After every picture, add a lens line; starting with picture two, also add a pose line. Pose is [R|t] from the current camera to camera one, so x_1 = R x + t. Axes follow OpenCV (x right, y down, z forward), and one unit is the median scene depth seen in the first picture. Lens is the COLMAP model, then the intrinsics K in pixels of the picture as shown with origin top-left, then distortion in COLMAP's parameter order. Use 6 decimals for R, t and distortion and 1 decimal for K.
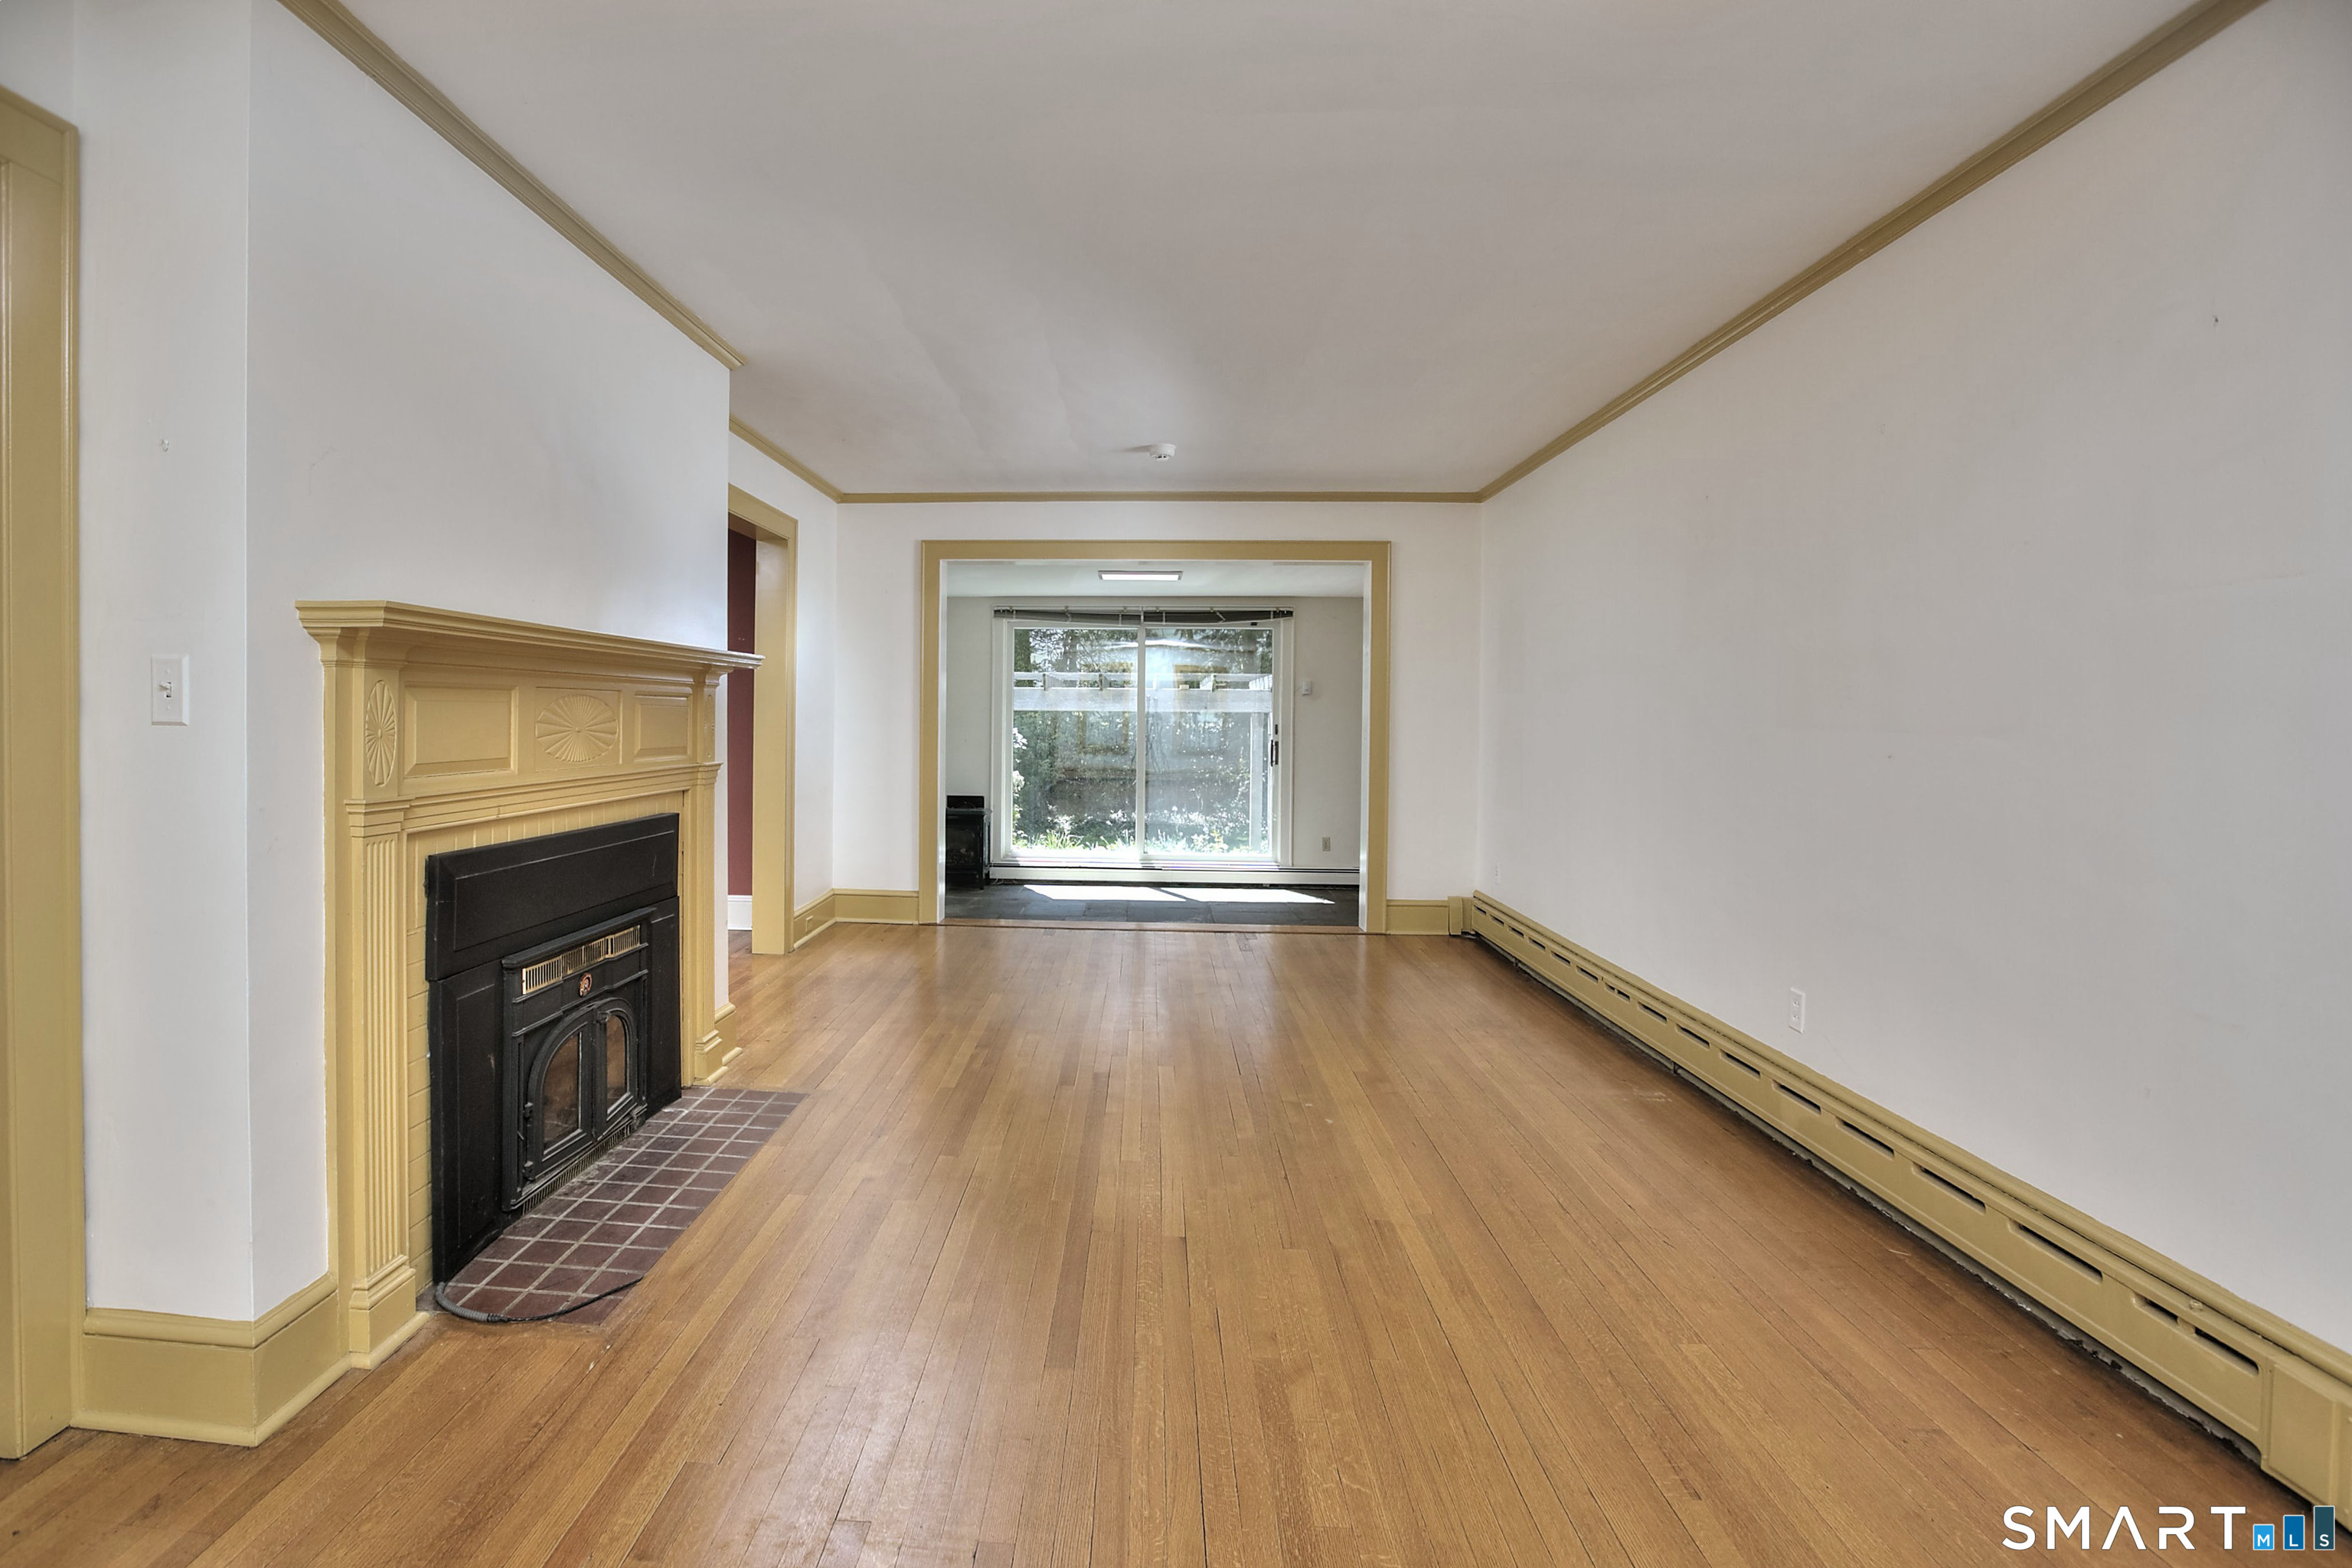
lens RADIAL K [[1205.8, 0, 1005.4], [0, 1205.8, 736.4], [0, 0, 1]] dist [-0.009462, 0.001161]
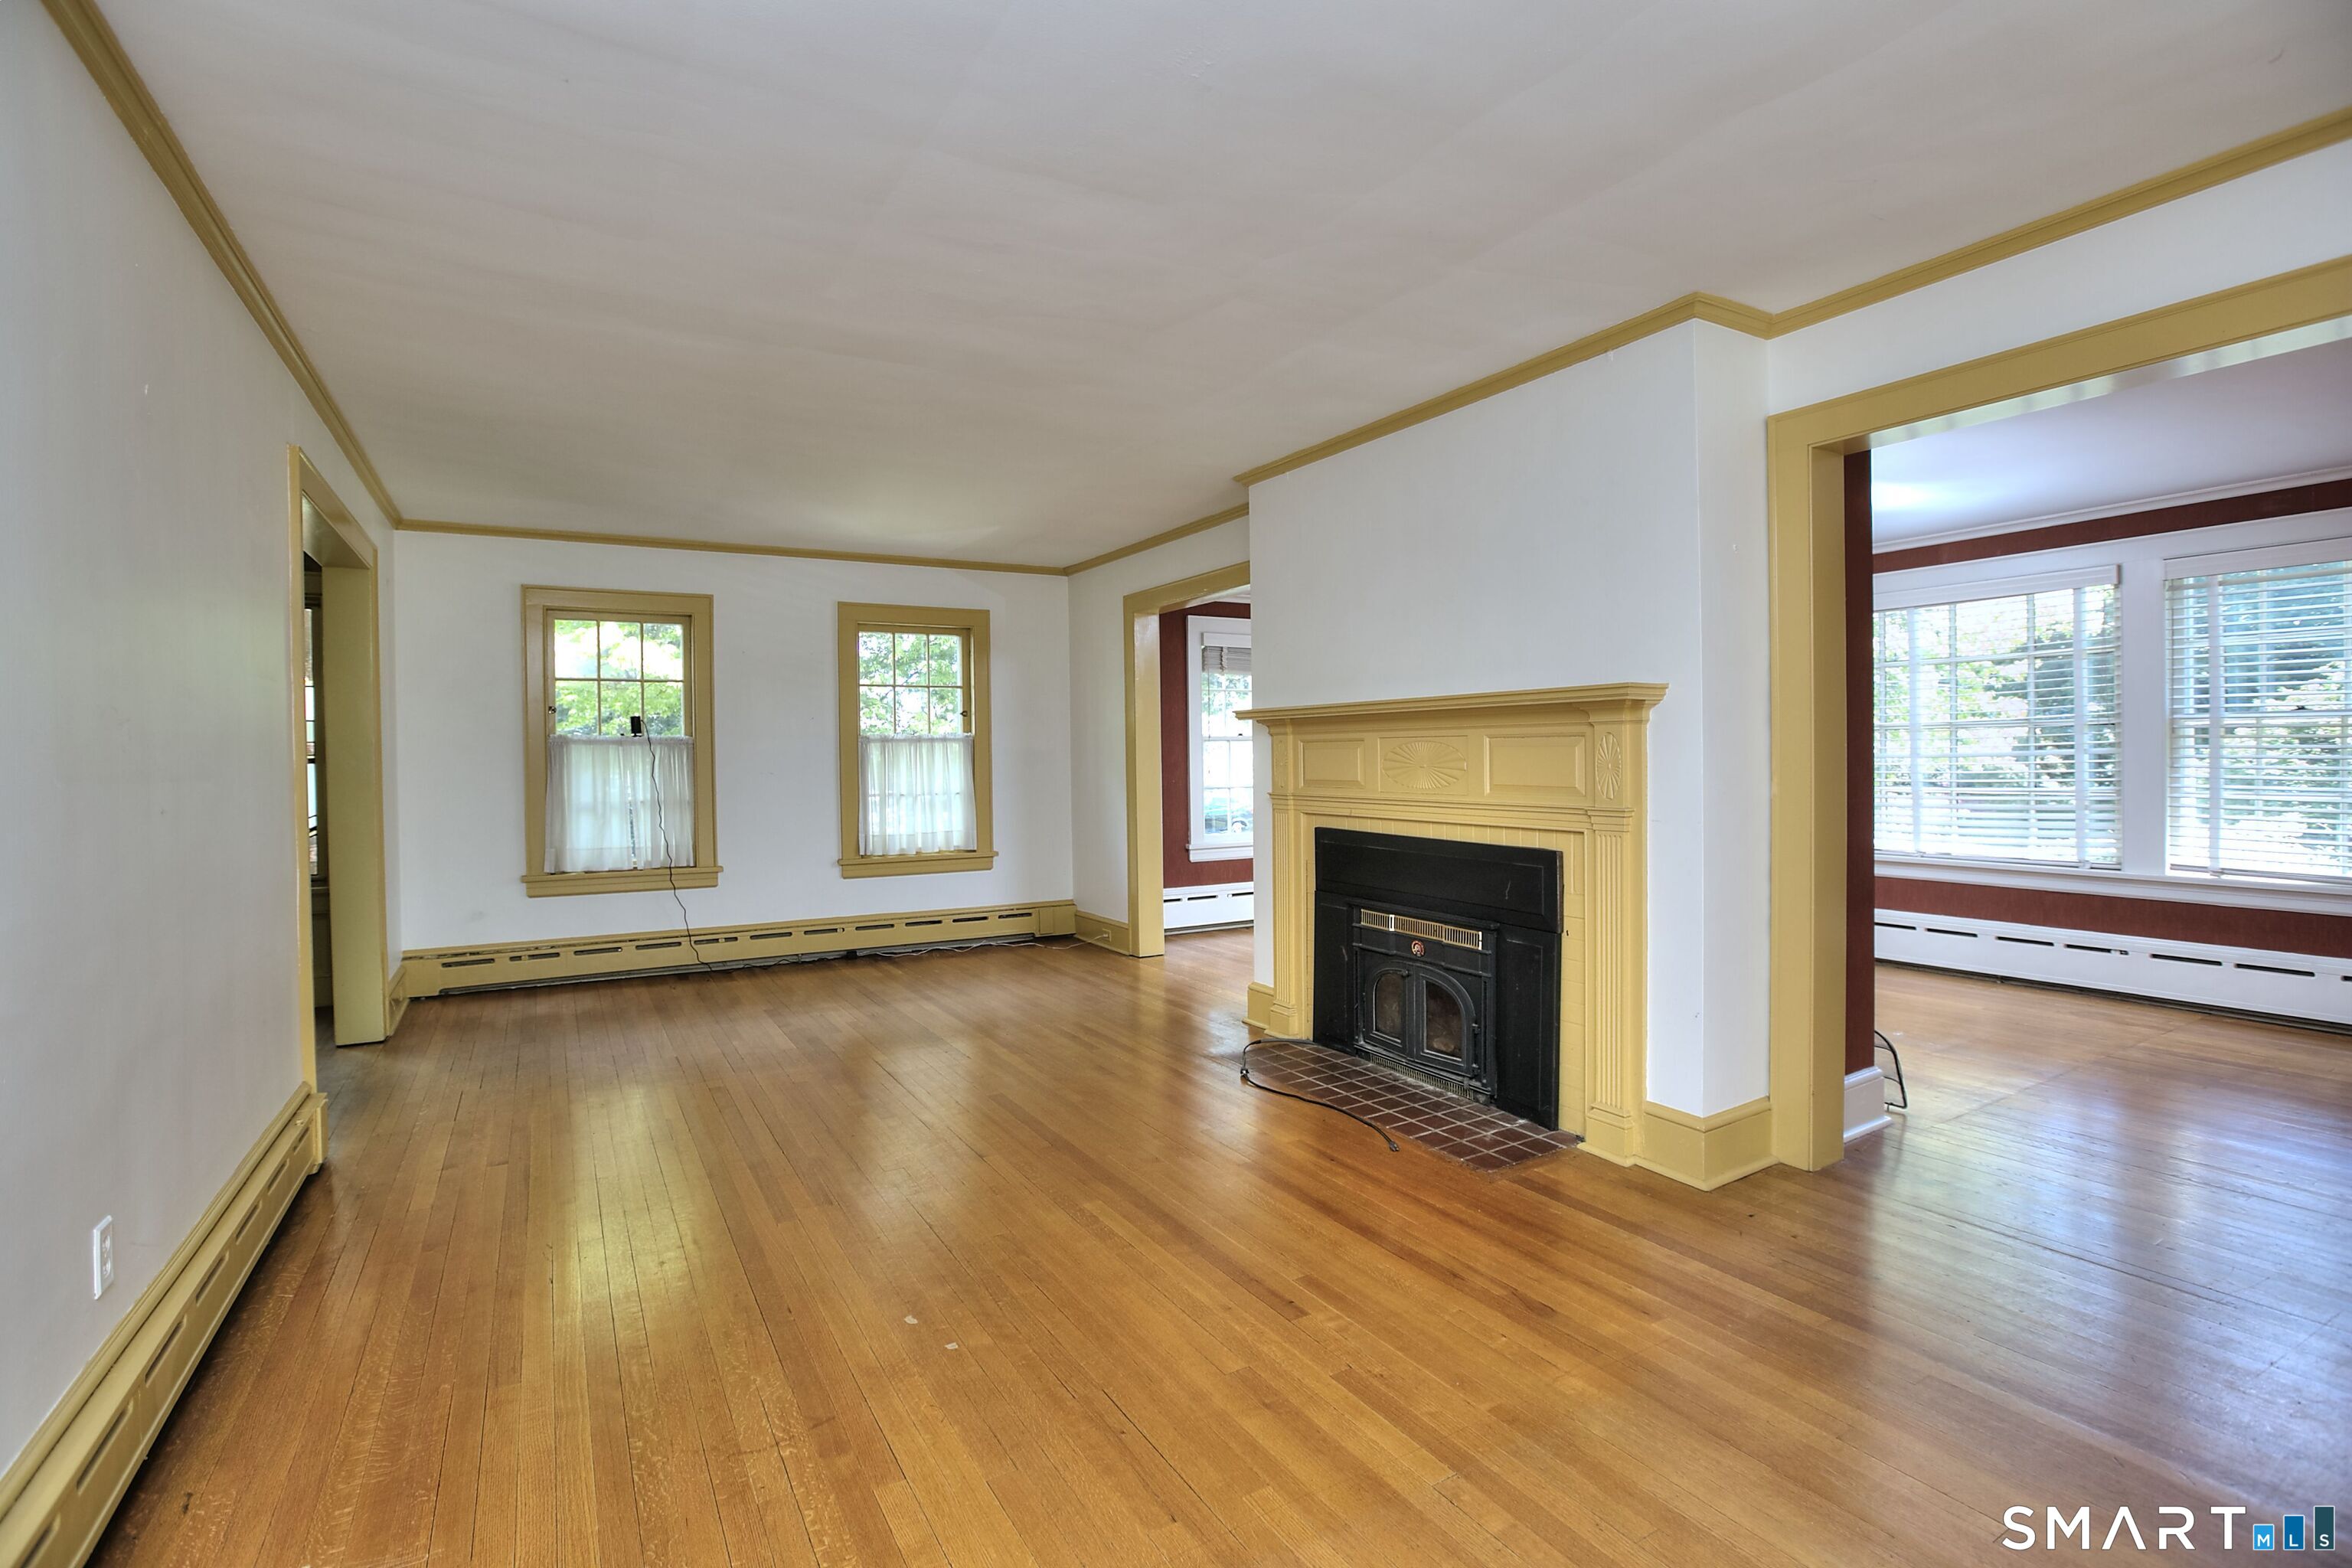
lens RADIAL K [[1113.9, 0, 1176.0], [0, 1113.9, 784.0], [0, 0, 1]] dist [-0.003107, -0.000242]
pose [[-0.792220, 0.021786, -0.609847, 0.654975], [-0.004269, 0.999140, 0.041238, -0.034836], [0.610221, 0.035272, -0.791445, 1.849331]]
